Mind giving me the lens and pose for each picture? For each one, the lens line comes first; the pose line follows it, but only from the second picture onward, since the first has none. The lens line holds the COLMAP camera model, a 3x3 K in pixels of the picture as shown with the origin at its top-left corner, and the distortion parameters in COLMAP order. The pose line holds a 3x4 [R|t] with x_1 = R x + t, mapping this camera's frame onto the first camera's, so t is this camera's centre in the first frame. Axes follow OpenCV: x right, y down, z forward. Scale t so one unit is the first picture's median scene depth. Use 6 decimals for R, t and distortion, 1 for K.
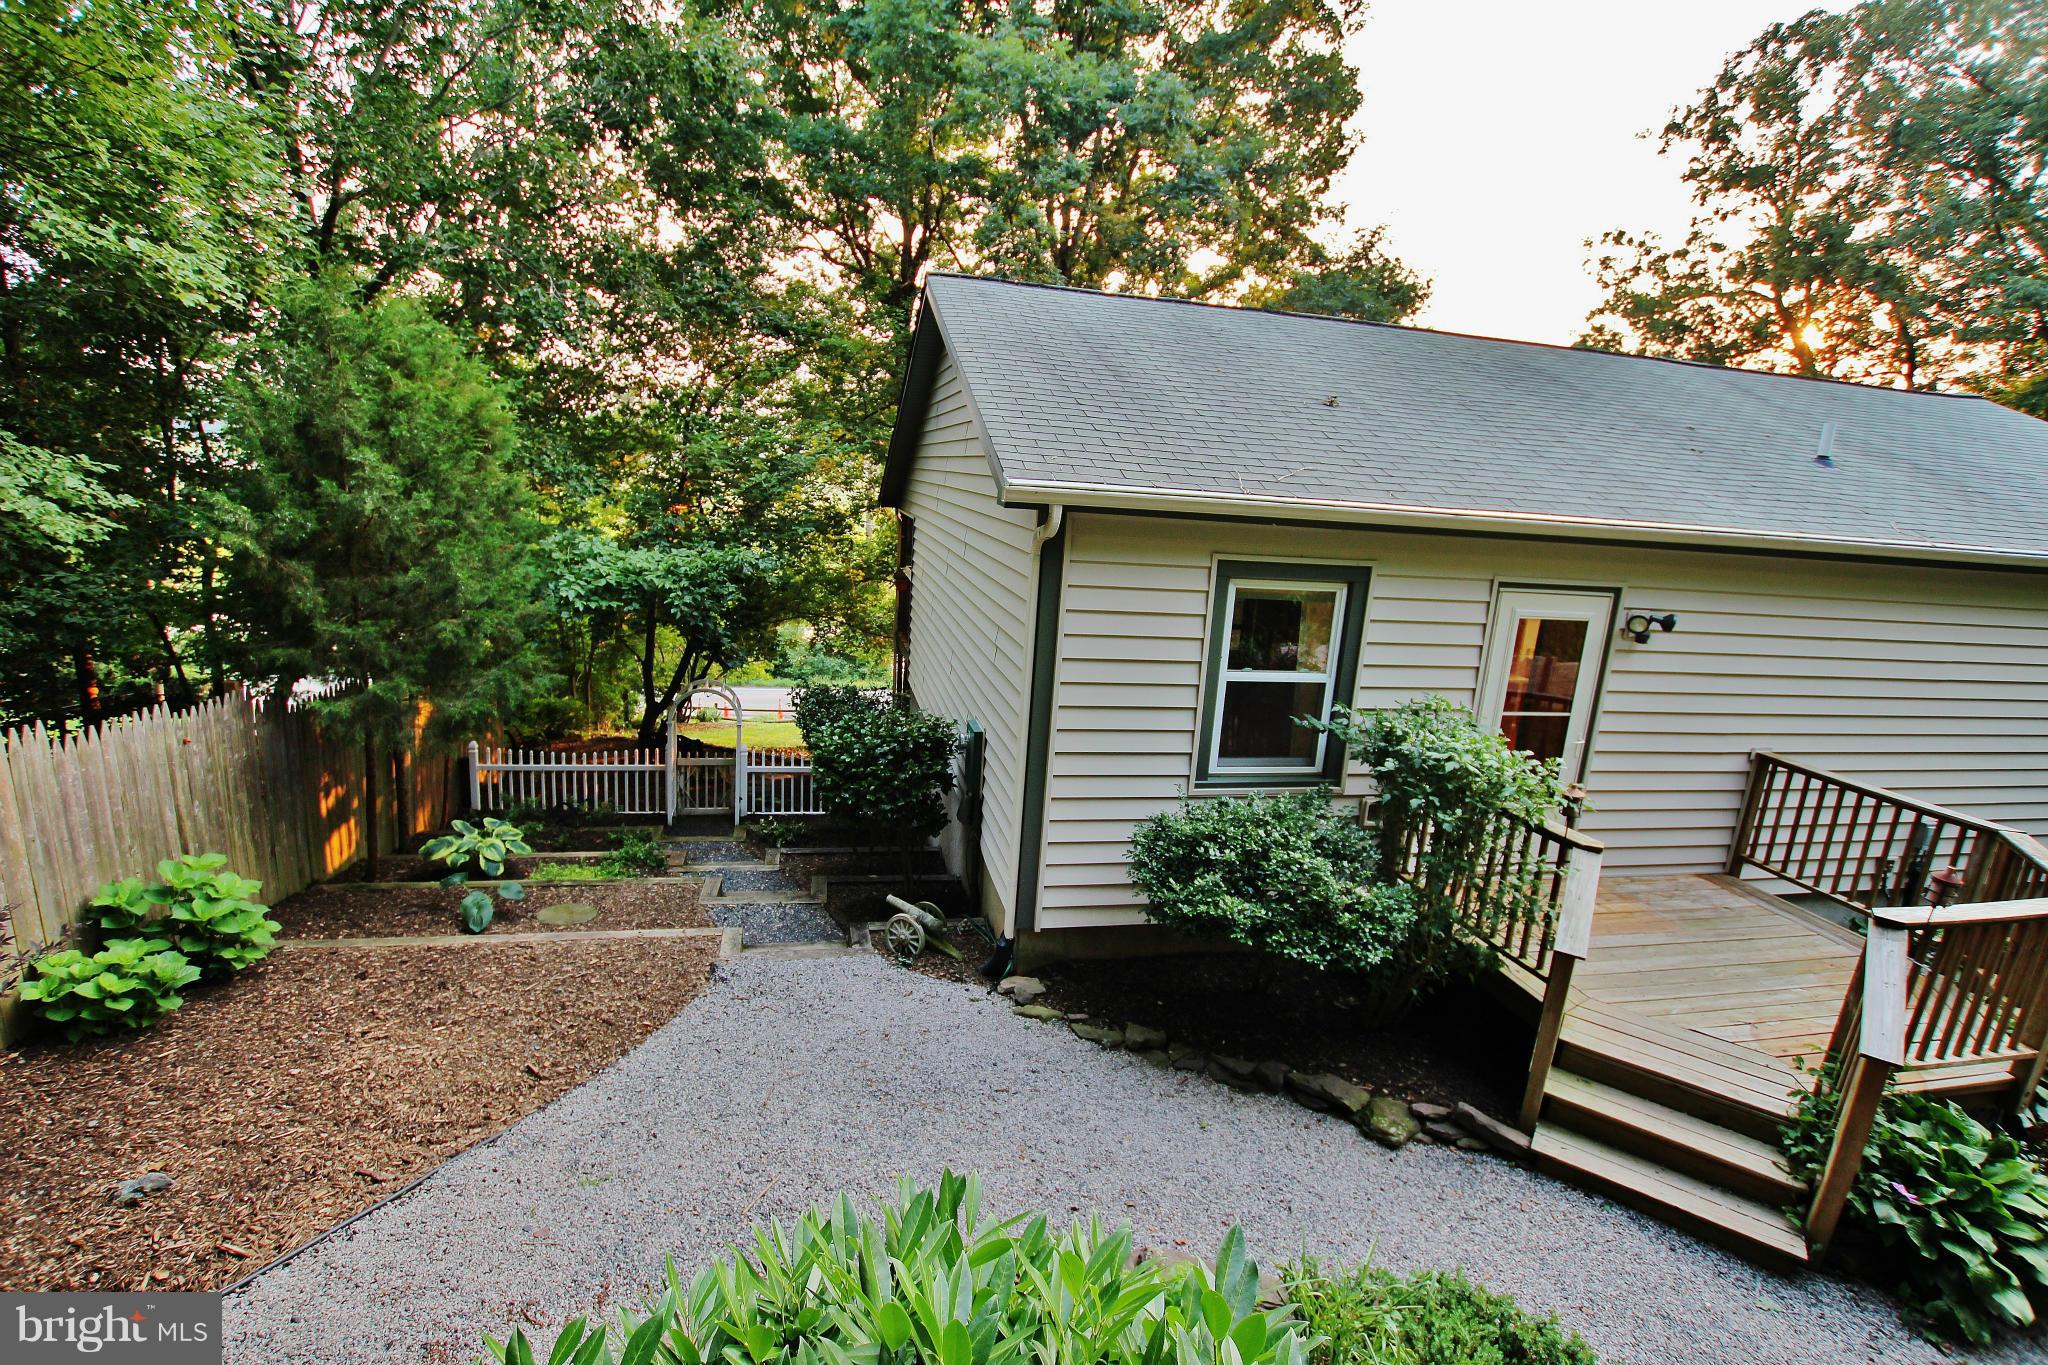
lens RADIAL K [[944.8, 0, 1019.8], [0, 944.8, 678.8], [0, 0, 1]] dist [-0.021003, 0.000446]
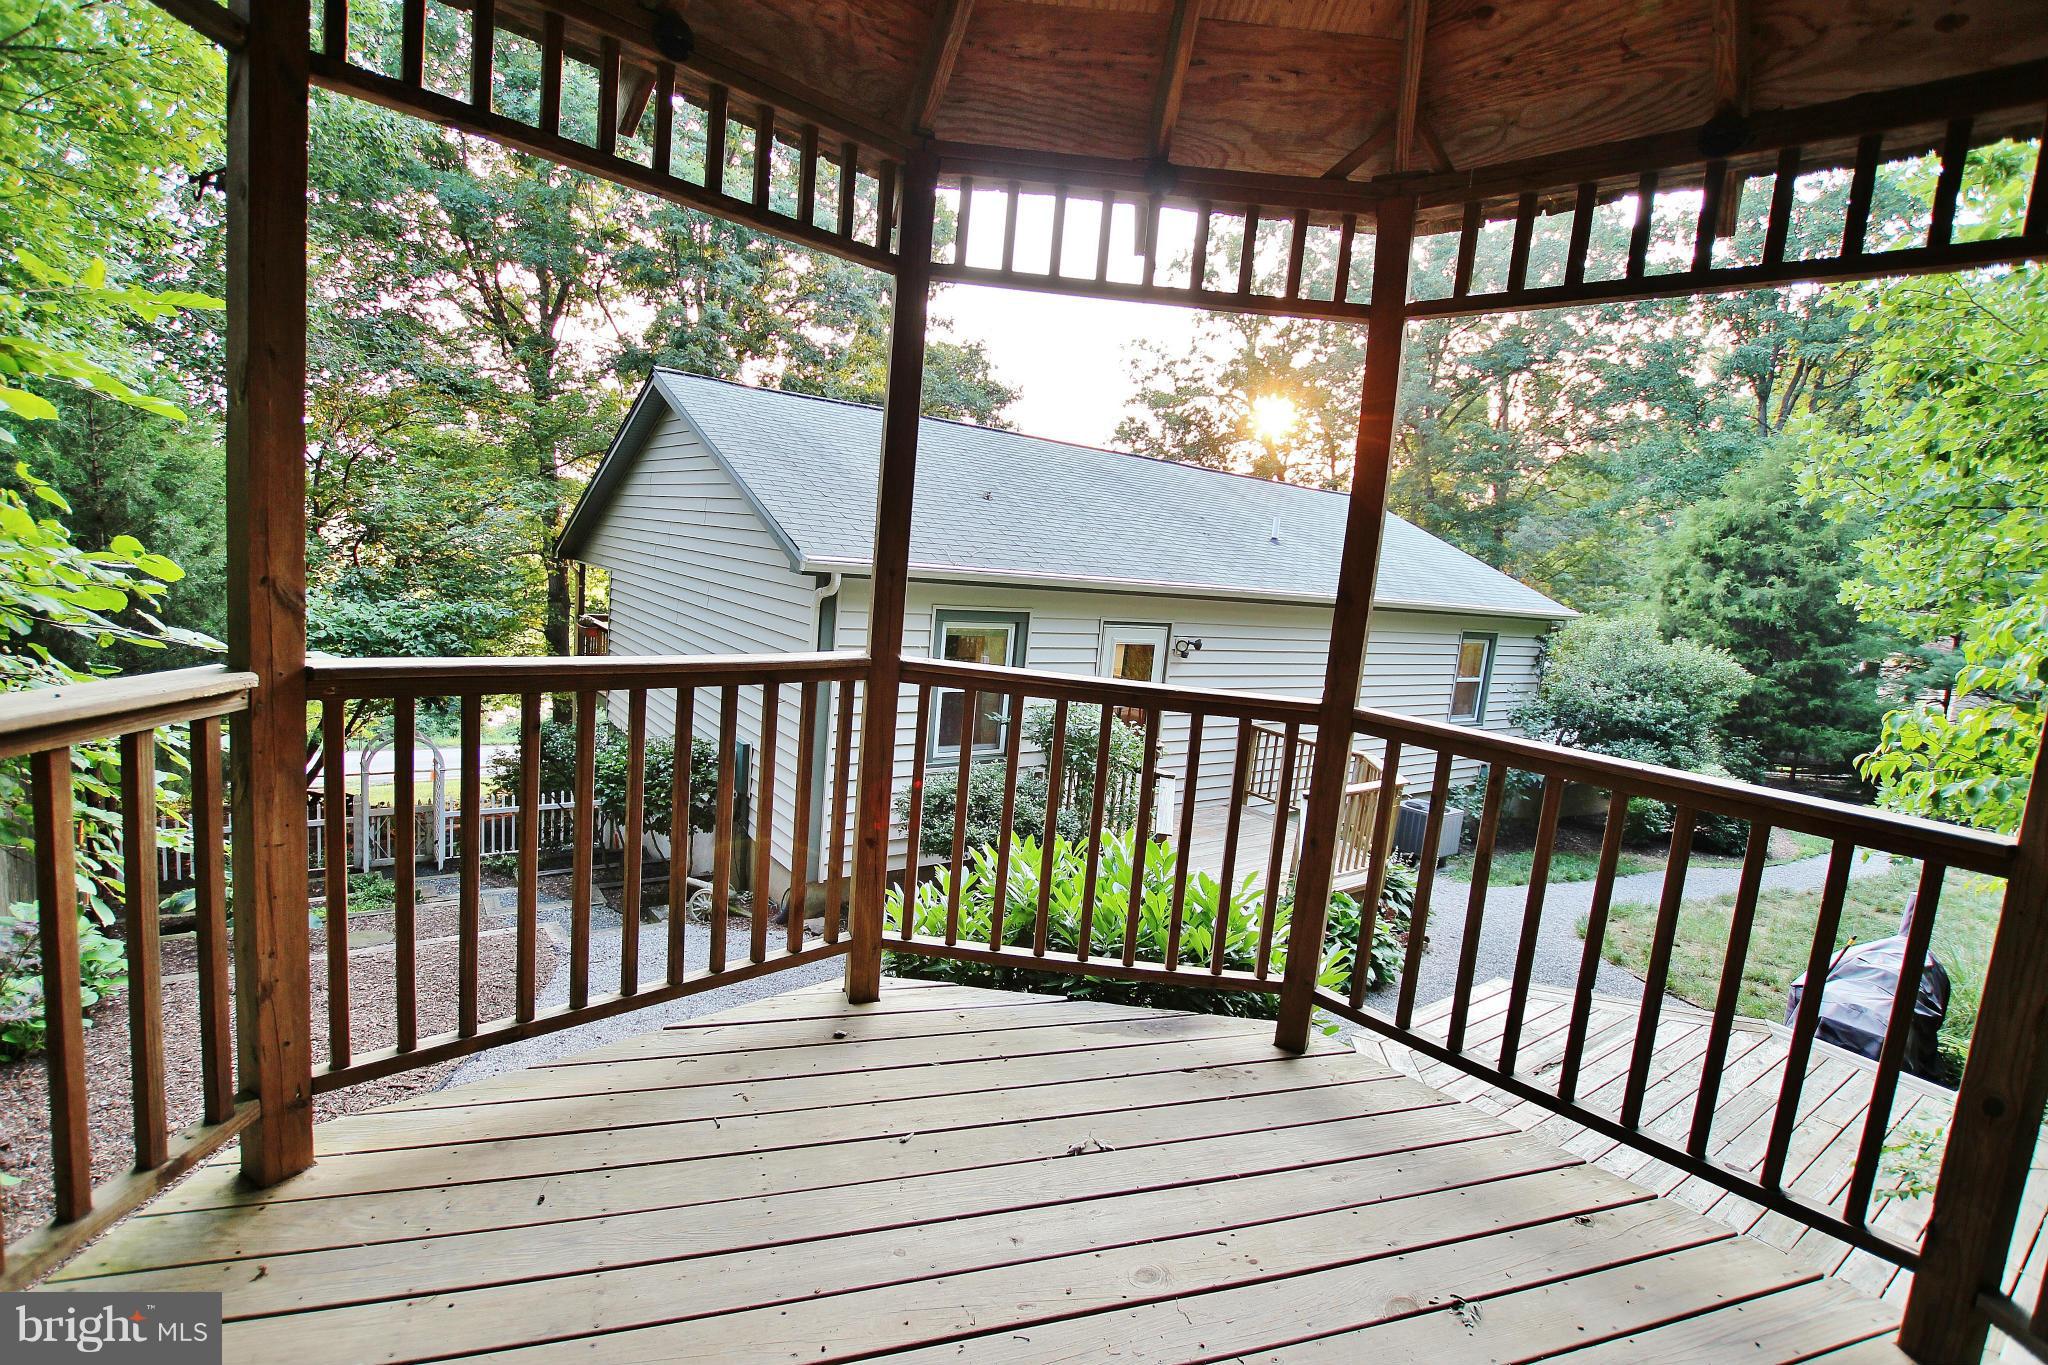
lens RADIAL K [[944.8, 0, 1021.5], [0, 944.8, 676.5], [0, 0, 1]] dist [-0.021003, 0.000446]
pose [[0.910077, -0.037940, 0.412698, -0.076652], [0.056764, 0.997827, -0.033443, 0.009674], [-0.410532, 0.053862, 0.910254, -0.105446]]
